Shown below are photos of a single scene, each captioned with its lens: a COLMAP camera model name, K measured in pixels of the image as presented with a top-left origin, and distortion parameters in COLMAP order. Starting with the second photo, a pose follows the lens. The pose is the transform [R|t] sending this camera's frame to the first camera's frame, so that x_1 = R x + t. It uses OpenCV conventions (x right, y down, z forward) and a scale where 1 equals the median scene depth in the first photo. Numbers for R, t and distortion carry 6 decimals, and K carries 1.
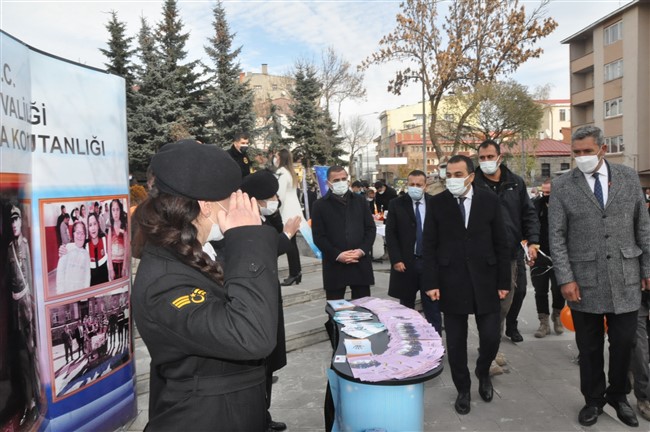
lens RADIAL K [[532.0, 0, 325.0], [0, 532.0, 216.0], [0, 0, 1]] dist [-0.151709, 0.155568]
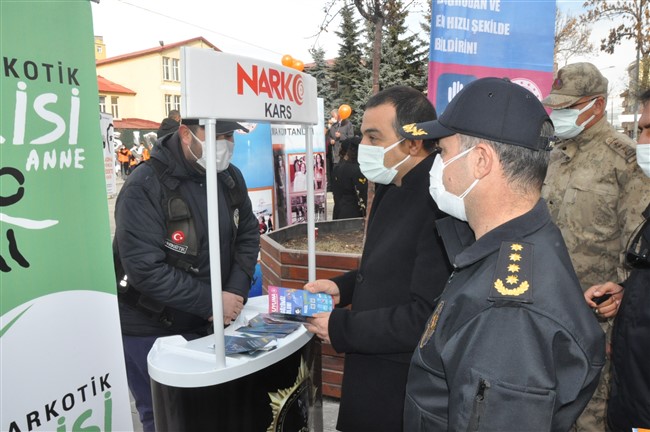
lens RADIAL K [[532.0, 0, 325.0], [0, 532.0, 216.0], [0, 0, 1]] dist [-0.151709, 0.155568]
pose [[0.905285, 0.041664, -0.422757, 0.076475], [-0.009443, 0.996907, 0.078026, 0.007164], [0.424700, -0.066644, 0.902878, -0.136623]]
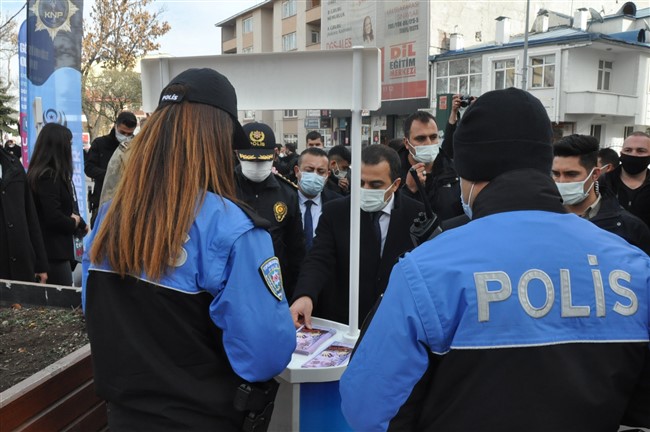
lens RADIAL K [[532.0, 0, 325.0], [0, 532.0, 216.0], [0, 0, 1]] dist [-0.151709, 0.155568]
pose [[0.855849, -0.048140, 0.514980, 0.050463], [0.007080, 0.996656, 0.081401, 0.019457], [-0.517177, -0.066021, 0.853328, -0.356520]]
